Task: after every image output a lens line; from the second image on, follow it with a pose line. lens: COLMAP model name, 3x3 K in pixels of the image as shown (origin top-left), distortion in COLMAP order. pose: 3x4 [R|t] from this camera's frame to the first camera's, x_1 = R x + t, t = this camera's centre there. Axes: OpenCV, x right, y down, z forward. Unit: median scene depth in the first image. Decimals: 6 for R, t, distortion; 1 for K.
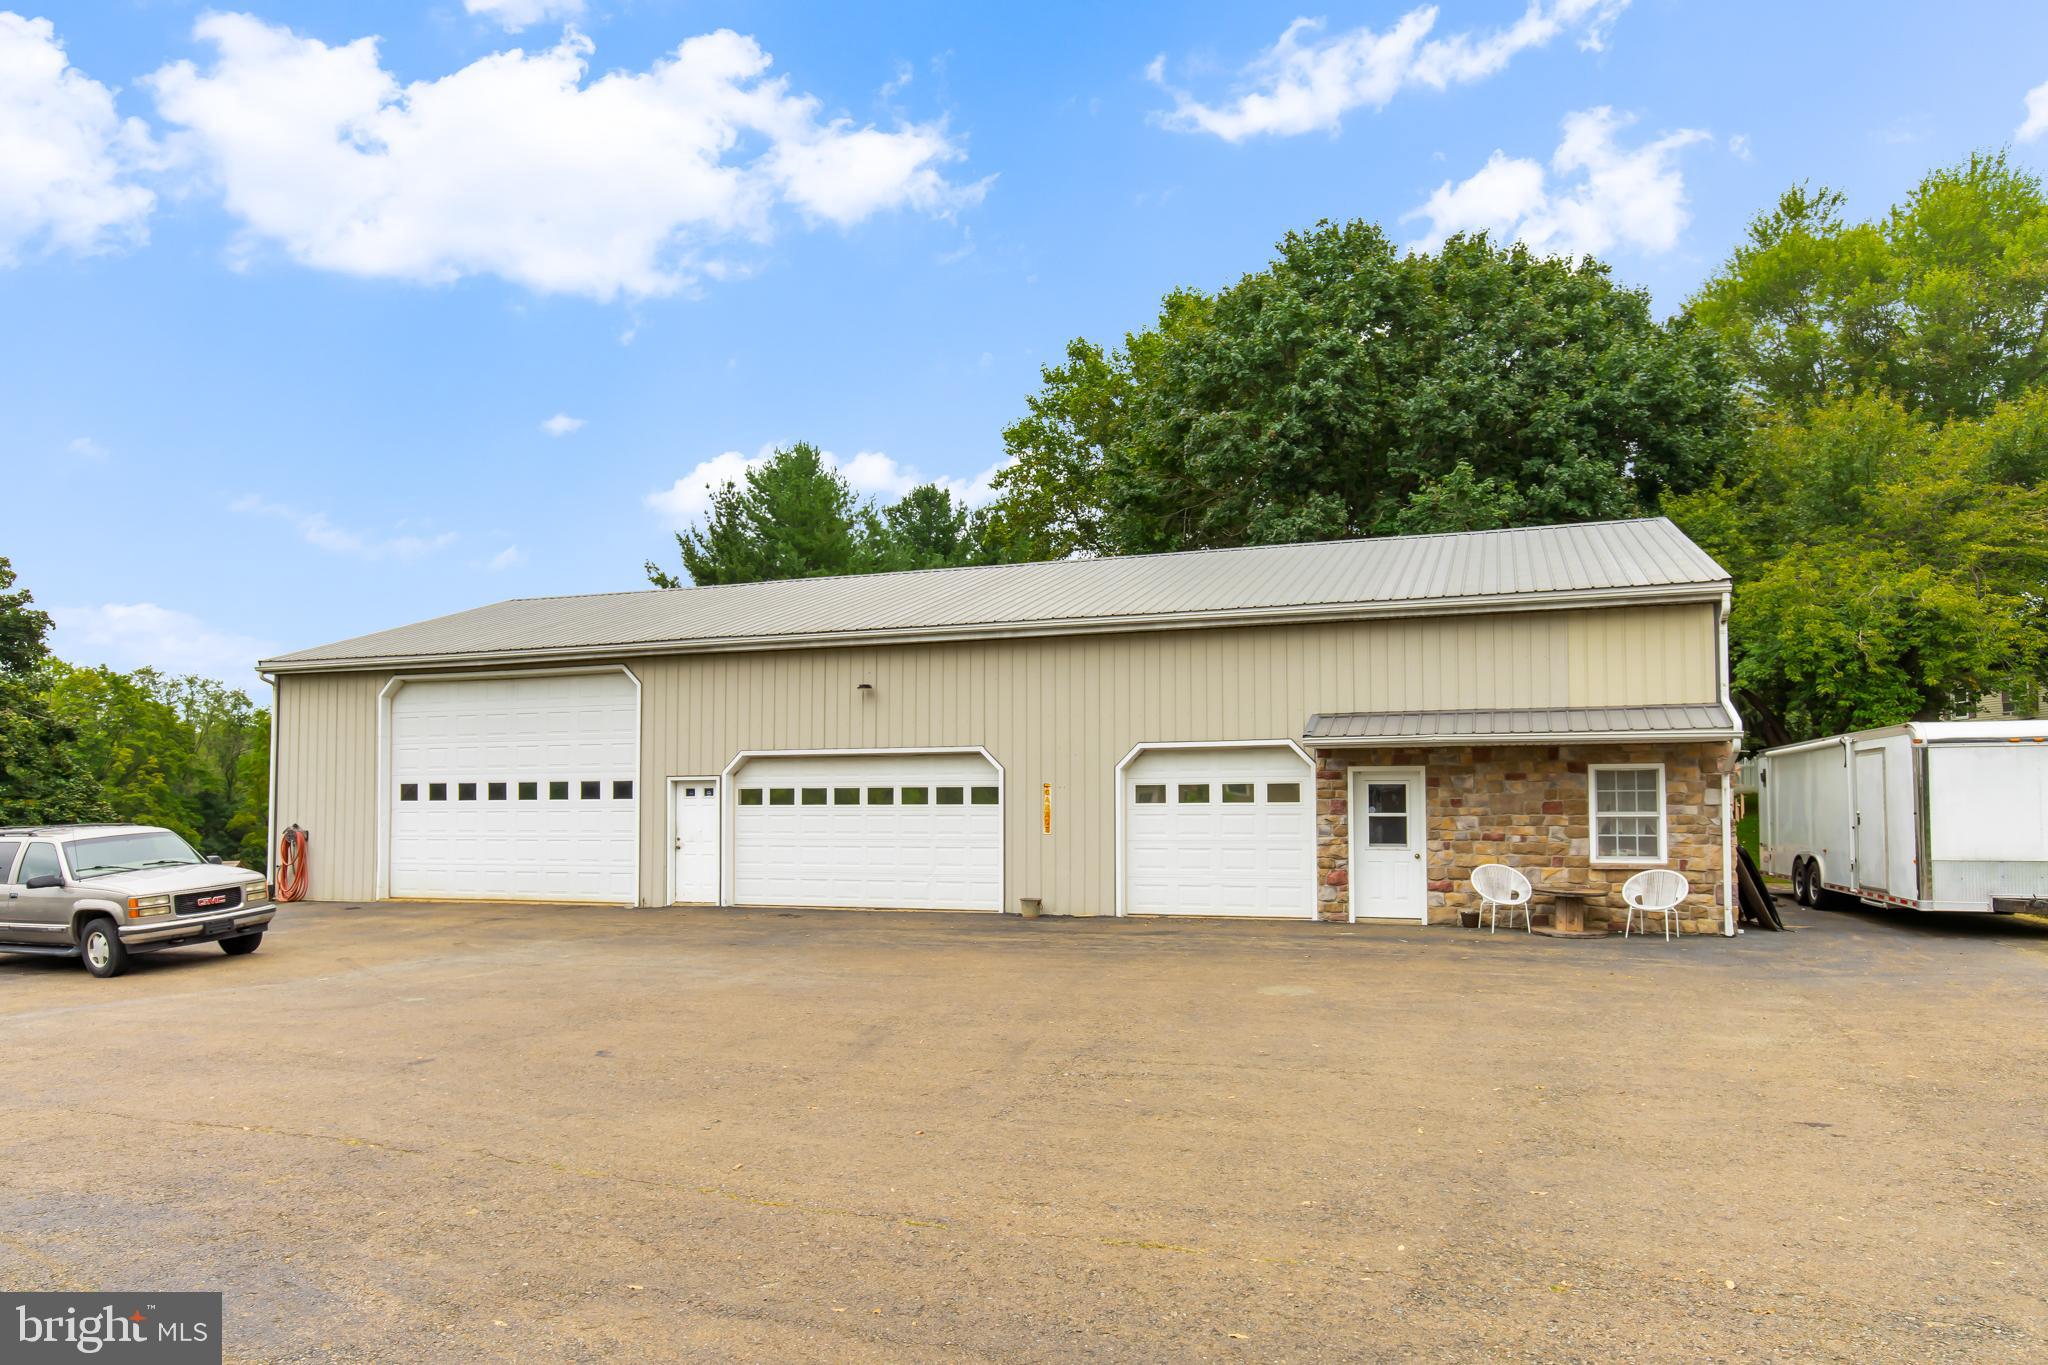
lens RADIAL K [[1289.3, 0, 1093.0], [0, 1289.3, 777.2], [0, 0, 1]] dist [-0.006560, -0.000600]
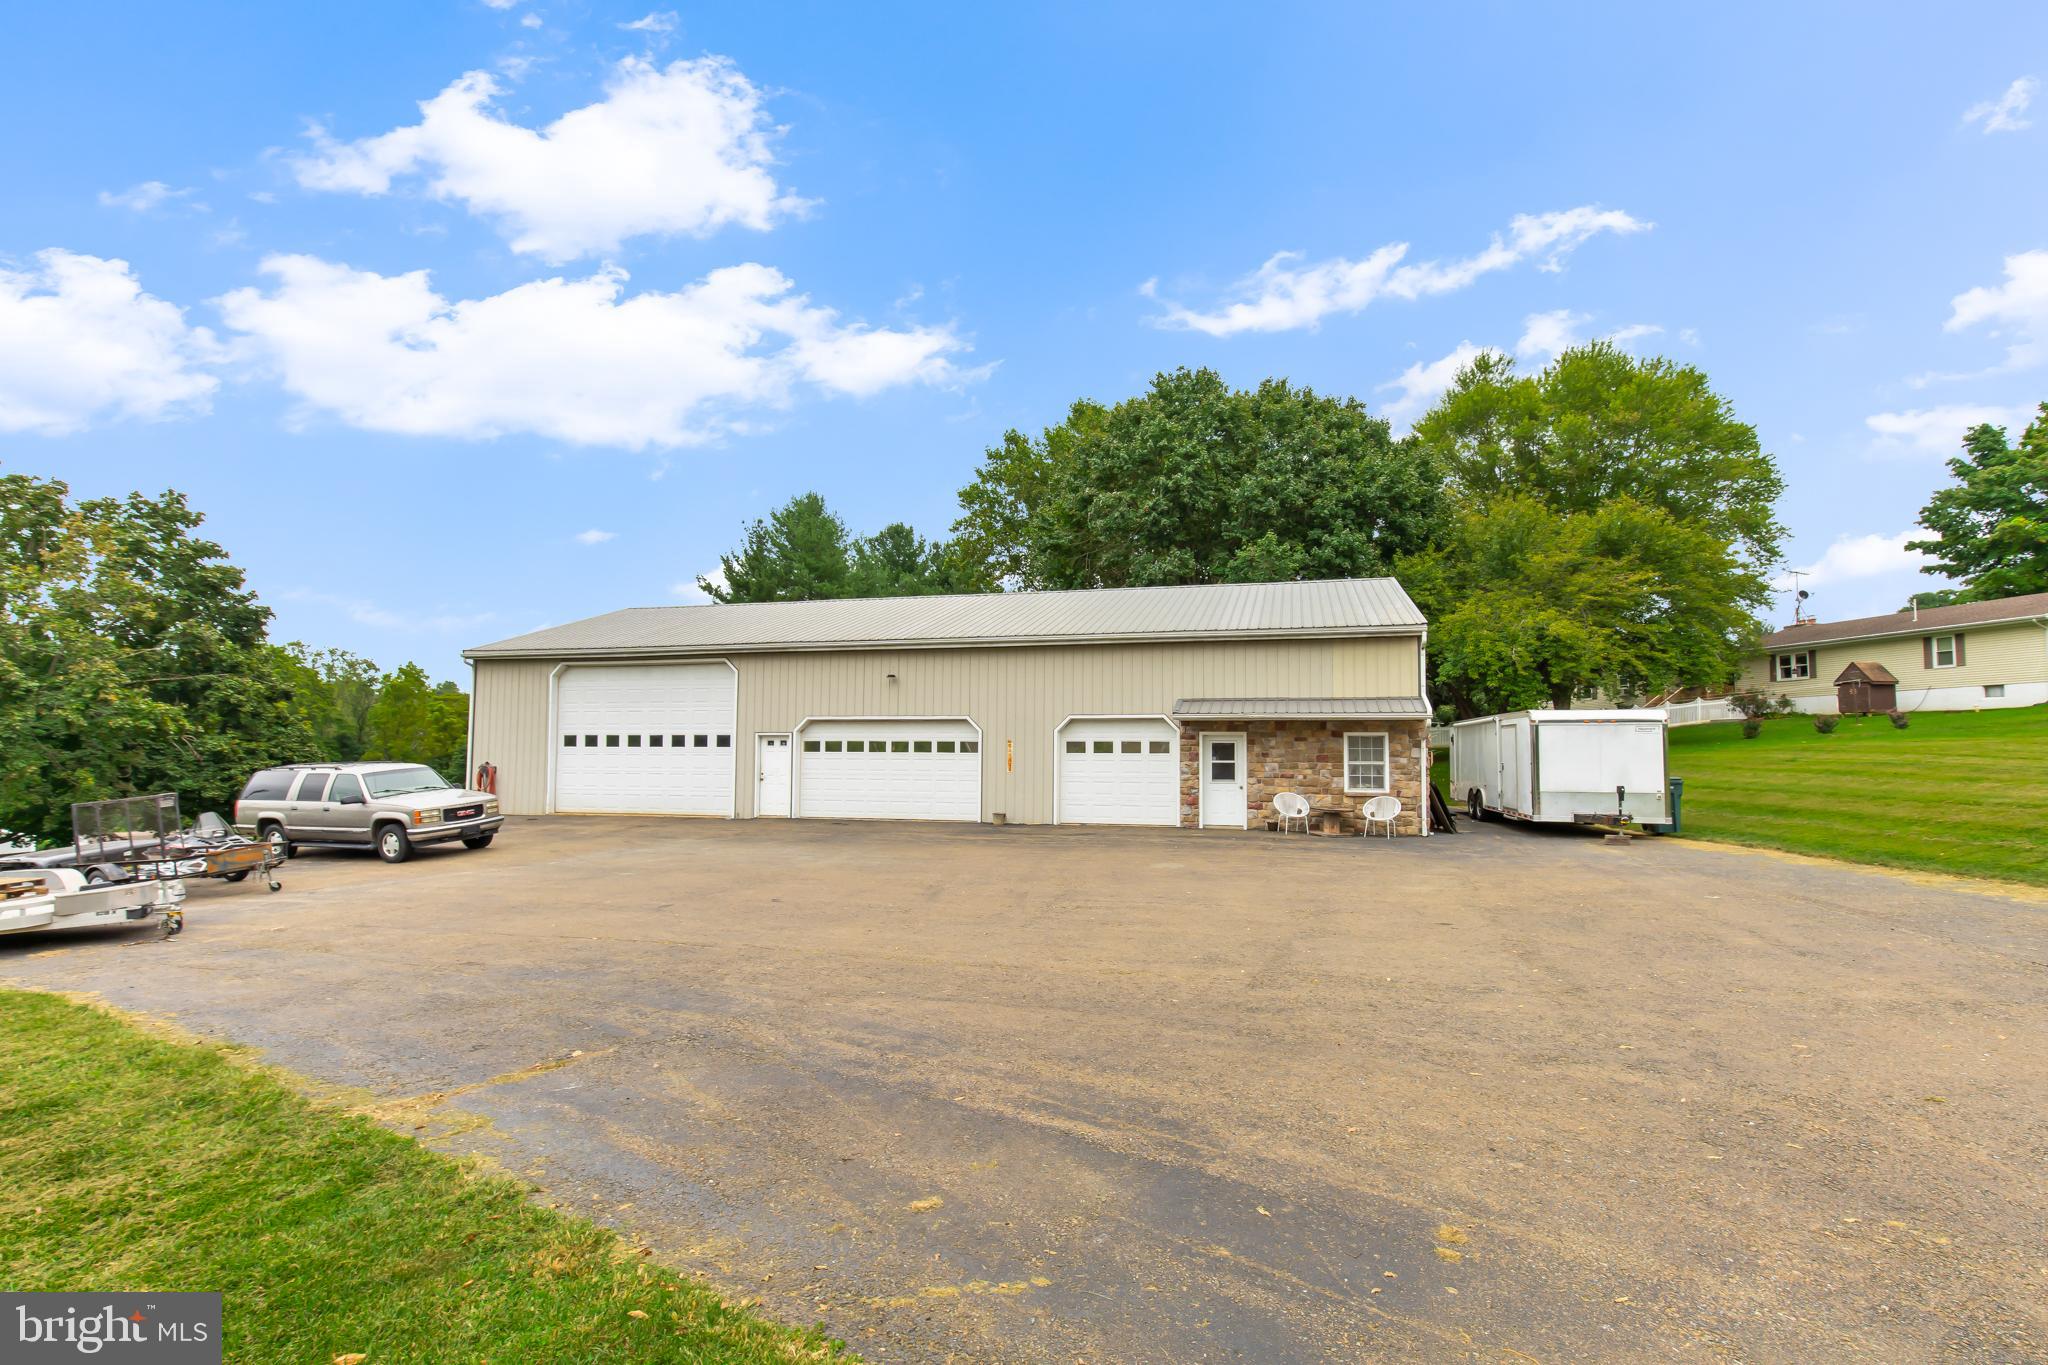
lens RADIAL K [[935.7, 0, 1082.3], [0, 935.7, 726.0], [0, 0, 1]] dist [0.001135, -0.000053]
pose [[0.996328, 0.010584, 0.084960, -0.036222], [-0.010291, 0.999940, -0.003885, -0.006993], [-0.084996, 0.002996, 0.996377, -0.117442]]
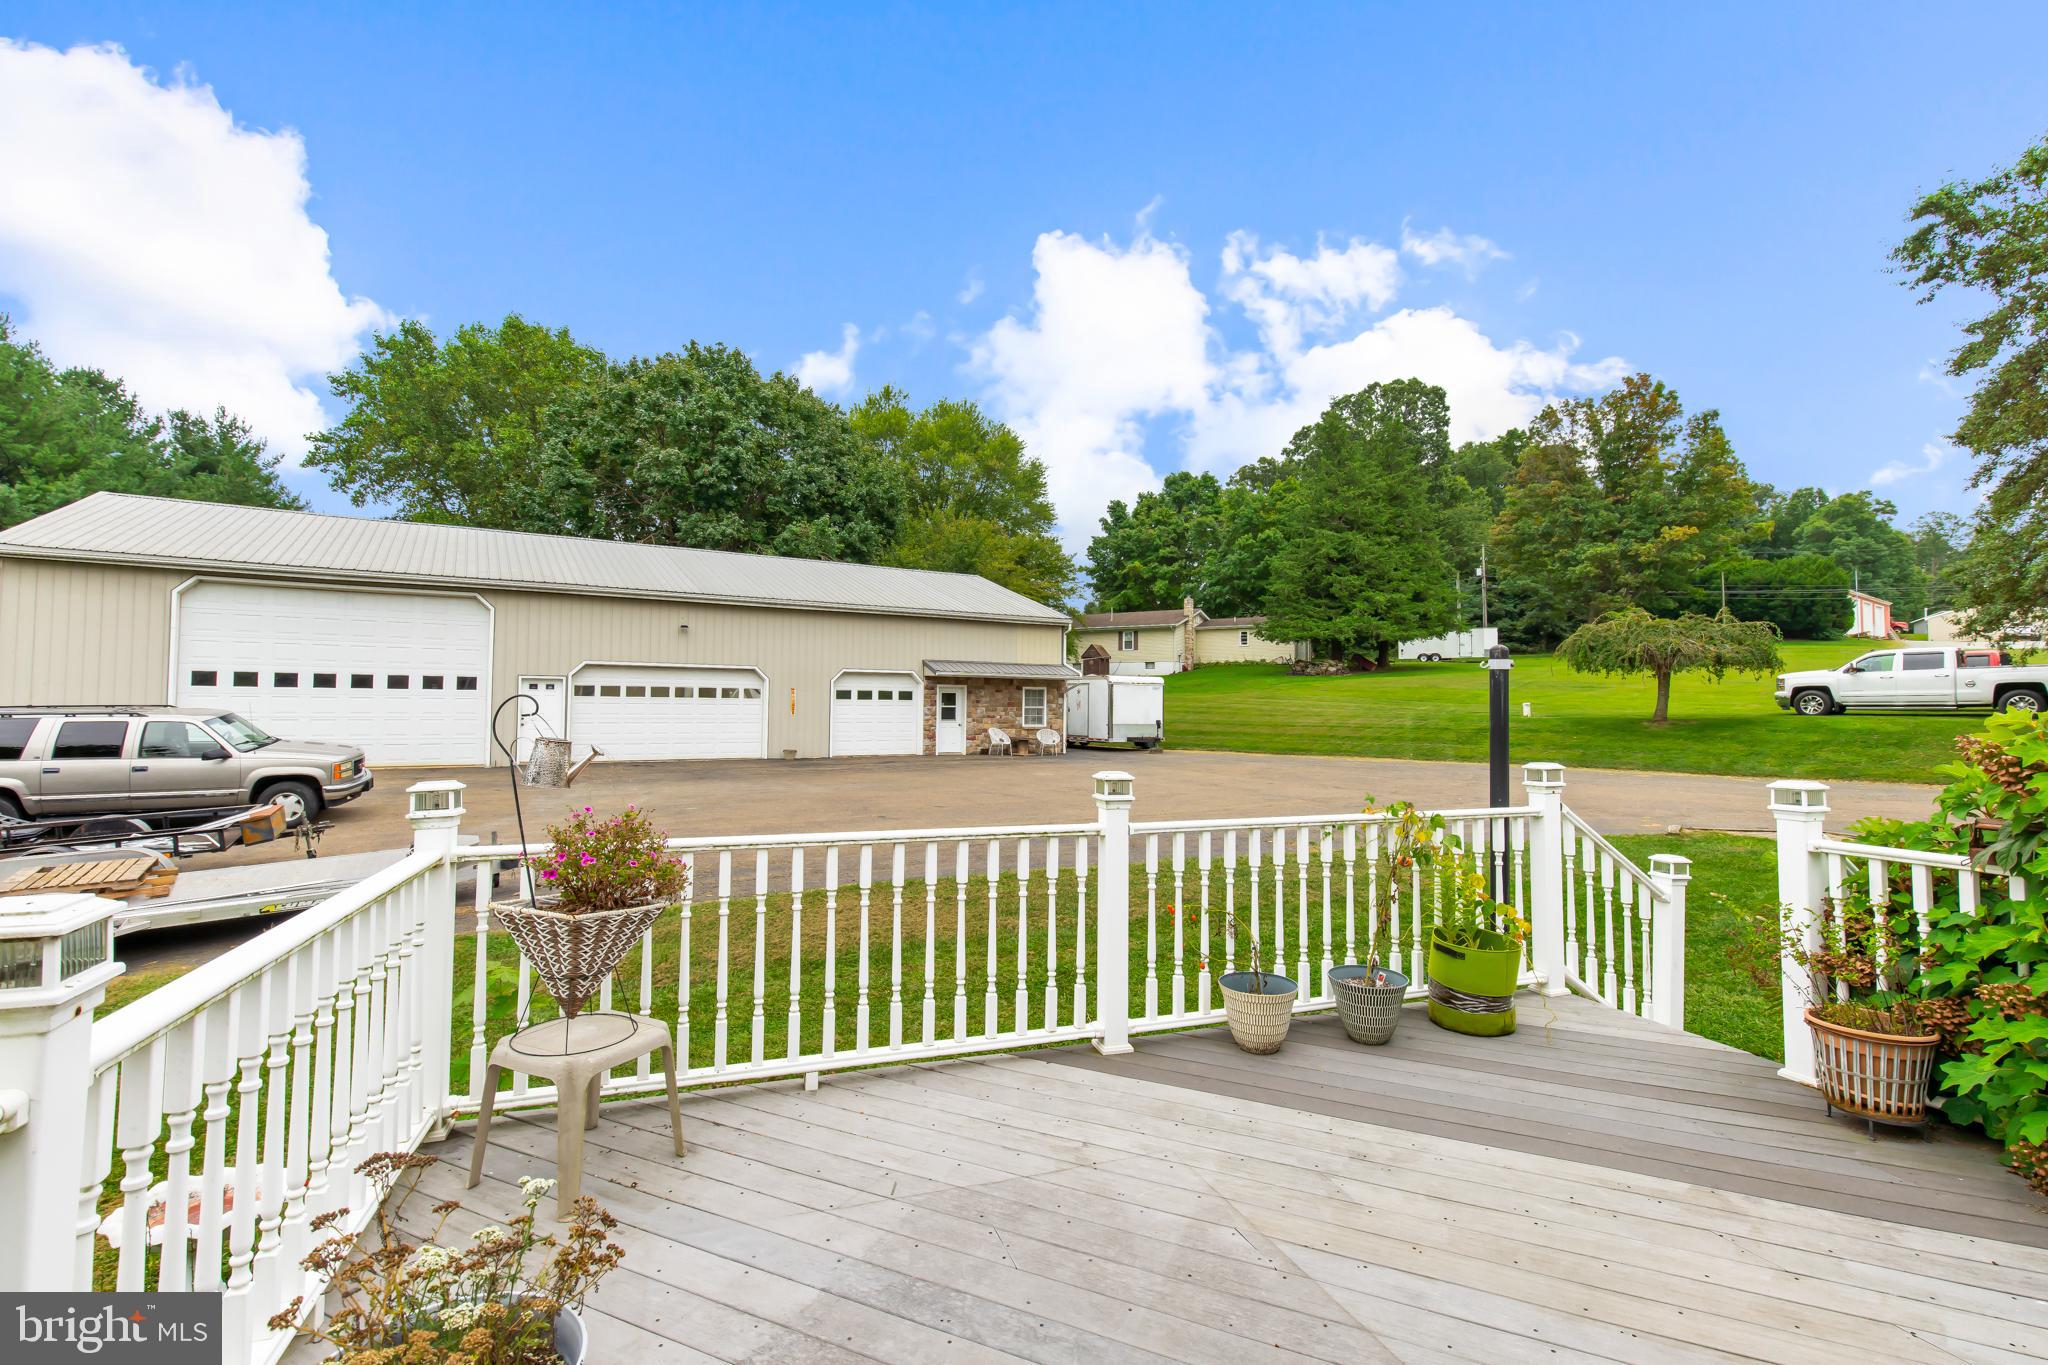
lens RADIAL K [[942.9, 0, 1035.7], [0, 942.9, 677.0], [0, 0, 1]] dist [0.001109, 0.000211]
pose [[0.609823, 0.032776, 0.791860, -0.725922], [-0.032882, 0.999331, -0.016041, -0.000450], [-0.791855, -0.016255, 0.610492, -0.086345]]
